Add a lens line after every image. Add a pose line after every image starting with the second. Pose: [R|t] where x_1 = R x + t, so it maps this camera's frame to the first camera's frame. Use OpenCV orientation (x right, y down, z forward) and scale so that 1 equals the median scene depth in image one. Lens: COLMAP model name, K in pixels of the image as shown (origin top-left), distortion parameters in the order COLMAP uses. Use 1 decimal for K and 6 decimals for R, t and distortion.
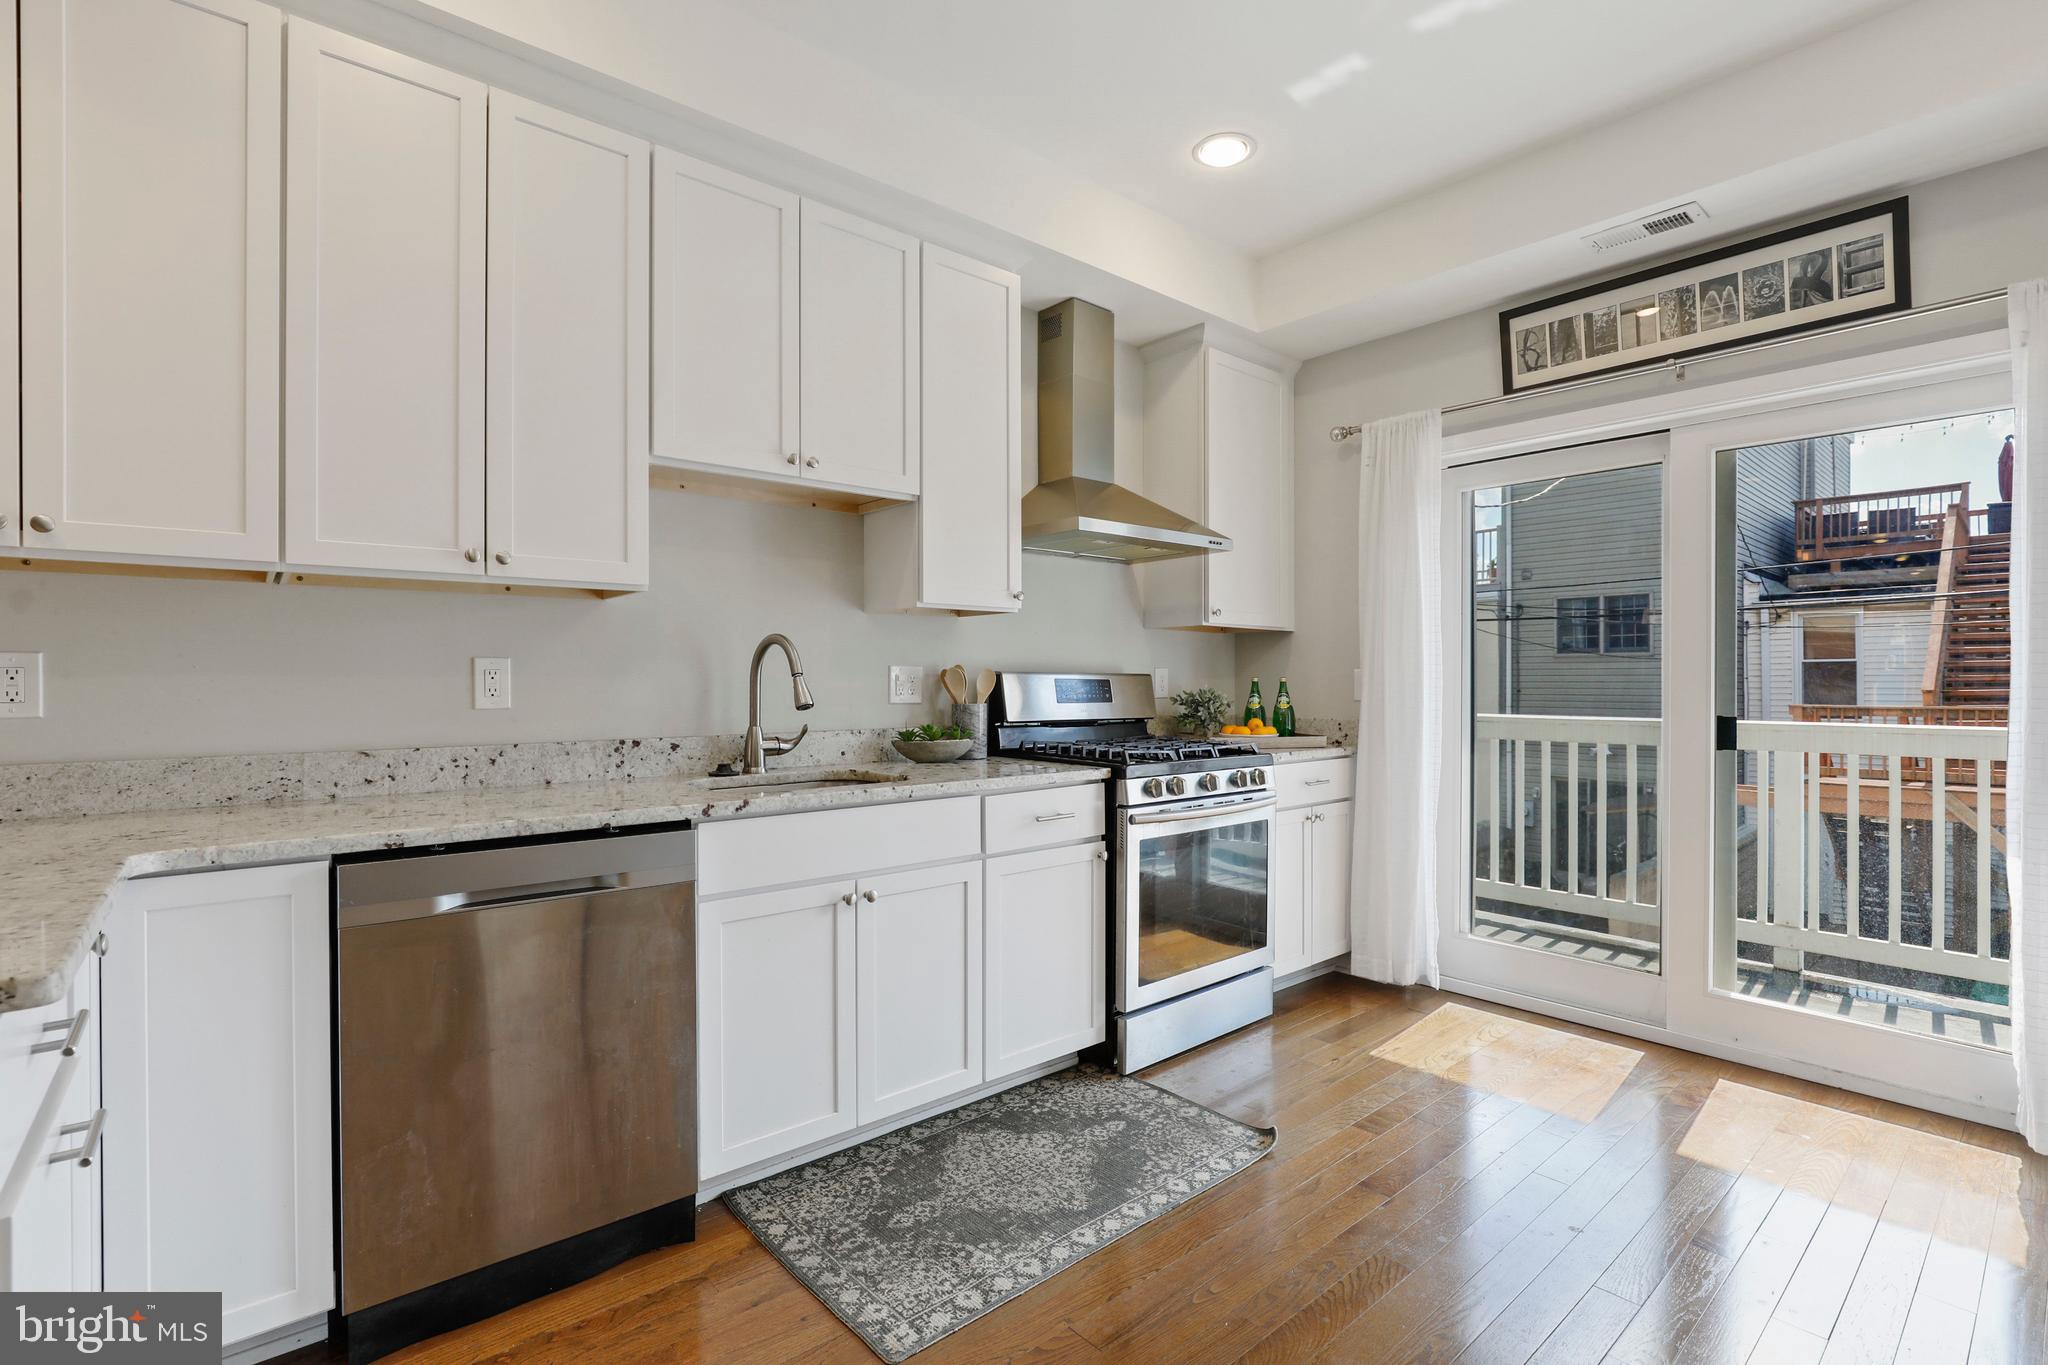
lens RADIAL K [[940.7, 0, 1023.8], [0, 940.7, 684.9], [0, 0, 1]] dist [-0.016287, 0.000839]
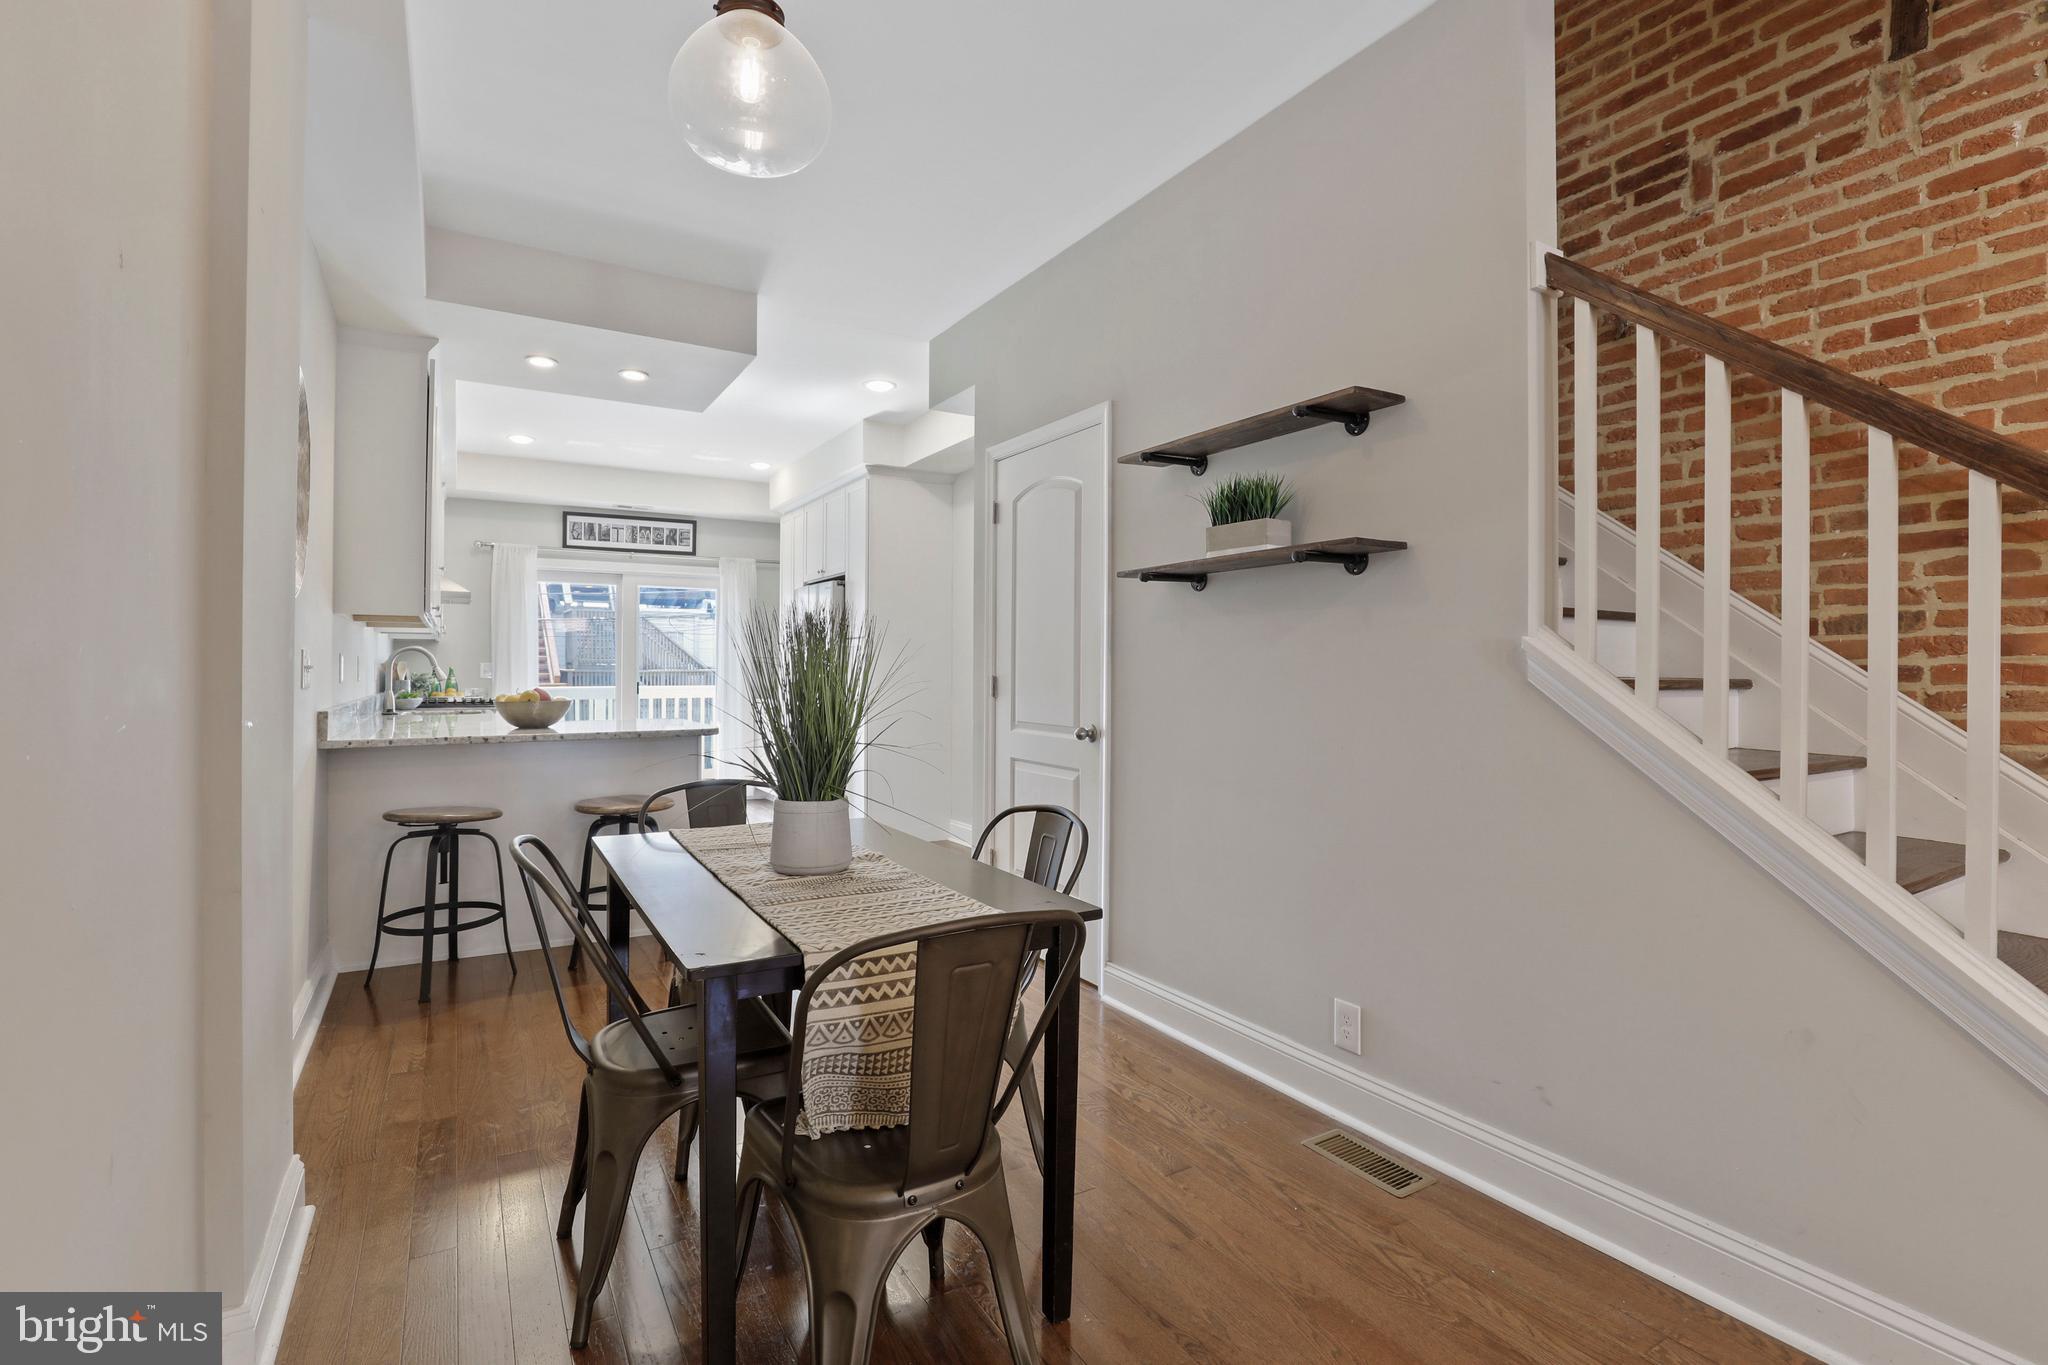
lens RADIAL K [[954.2, 0, 1024.4], [0, 954.2, 680.2], [0, 0, 1]] dist [-0.012236, 0.001324]
pose [[0.172587, -0.003155, 0.984989, -1.817810], [0.000240, 0.999995, 0.003161, 0.017006], [-0.984994, -0.000309, 0.172586, -0.602200]]
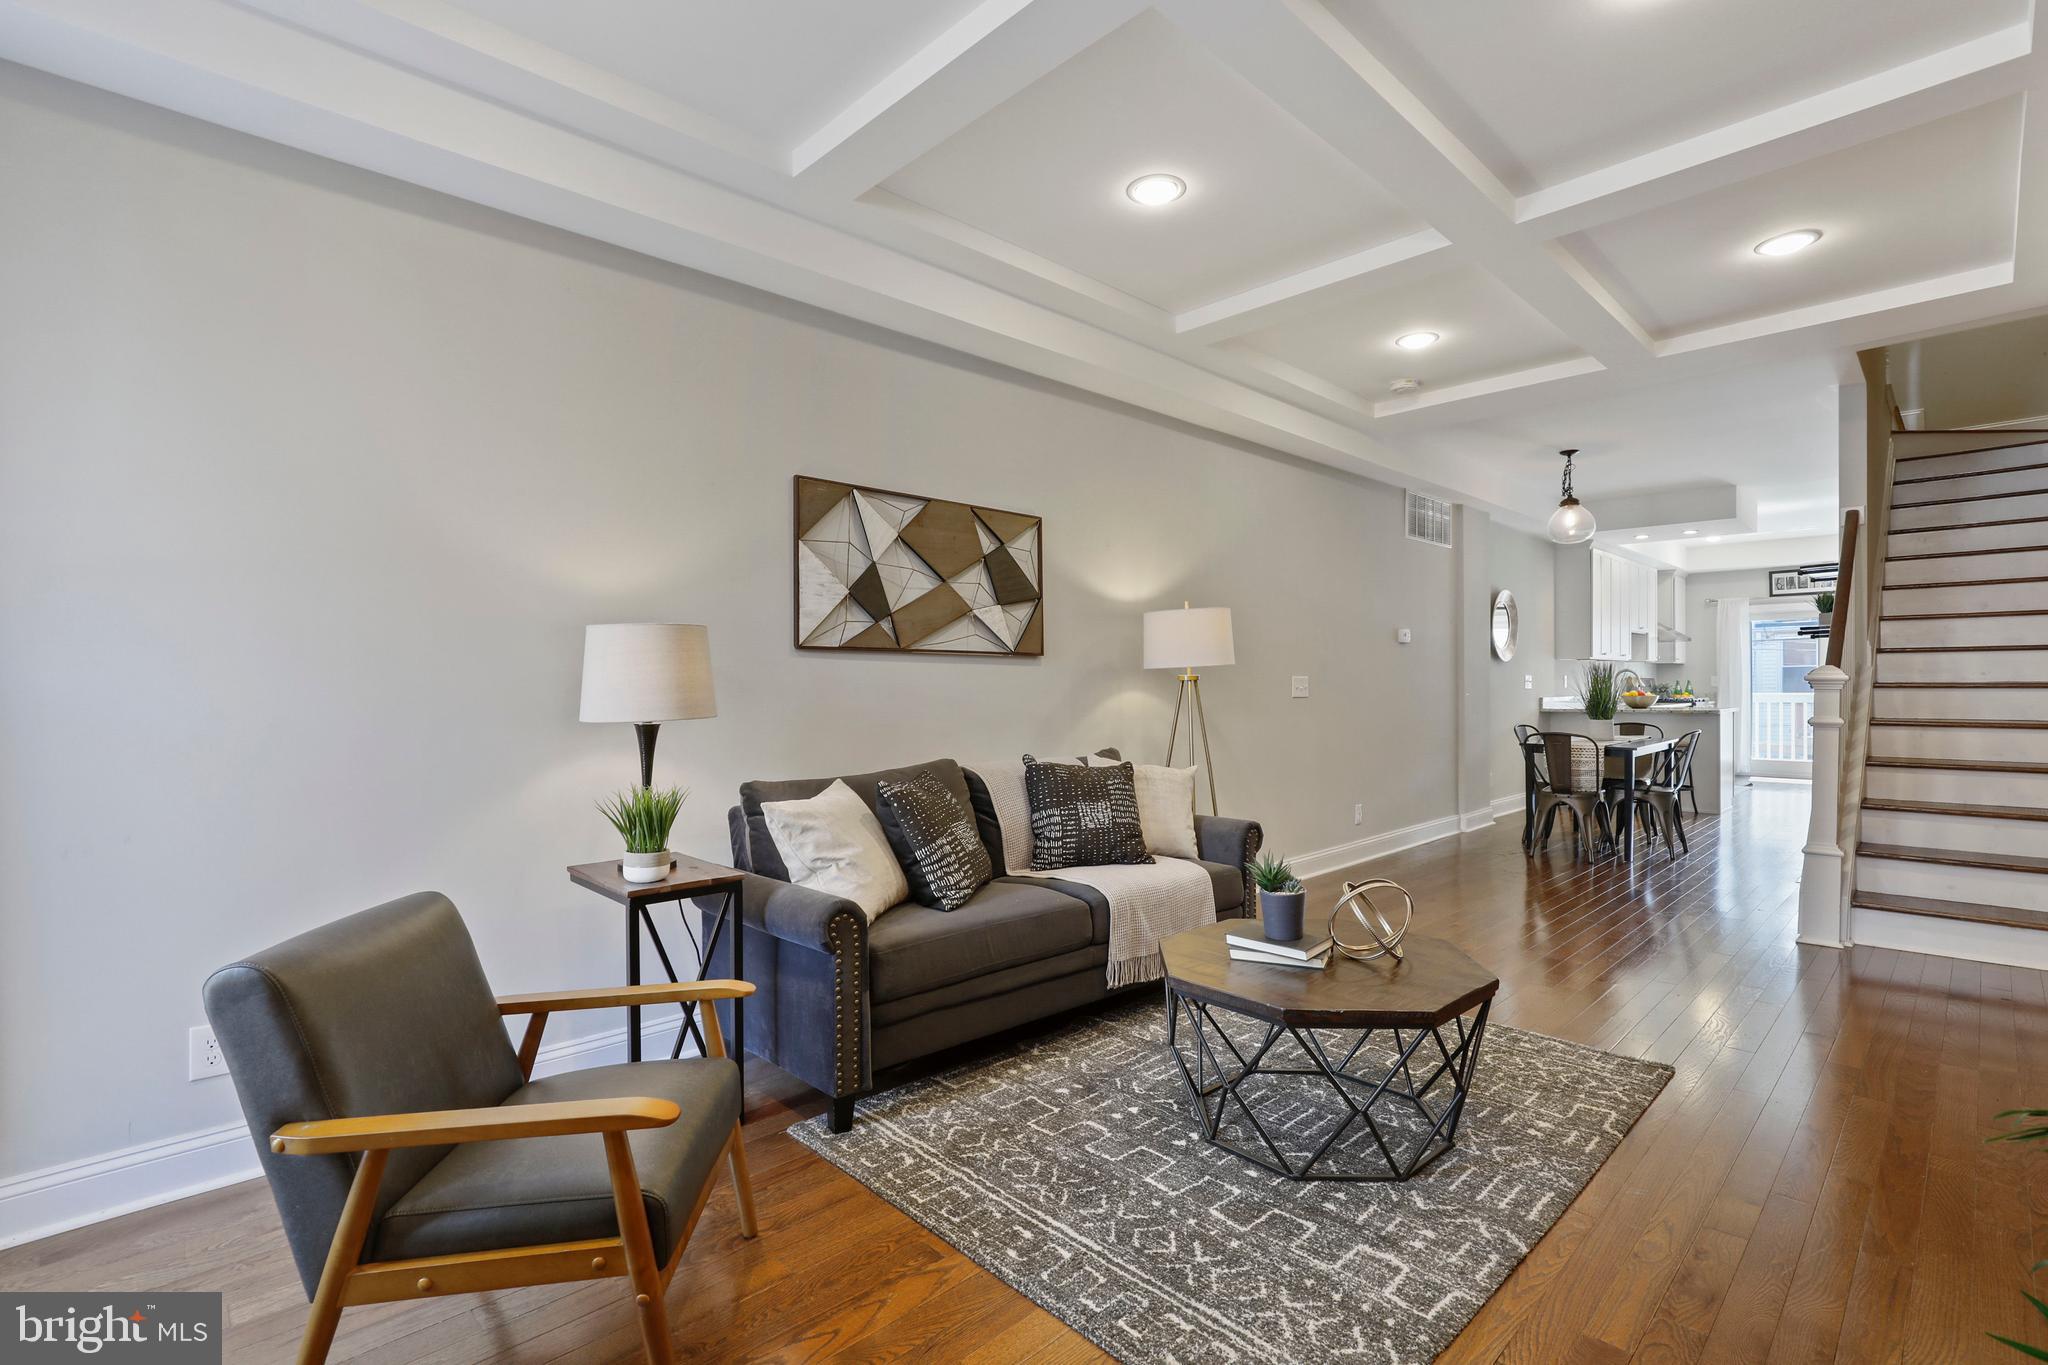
lens RADIAL K [[940.7, 0, 1023.8], [0, 940.7, 684.9], [0, 0, 1]] dist [-0.016287, 0.000839]
pose [[0.998159, -0.001474, 0.060636, -2.701425], [0.001707, 0.999991, -0.003792, 0.027088], [-0.060630, 0.003888, 0.998153, -2.491298]]
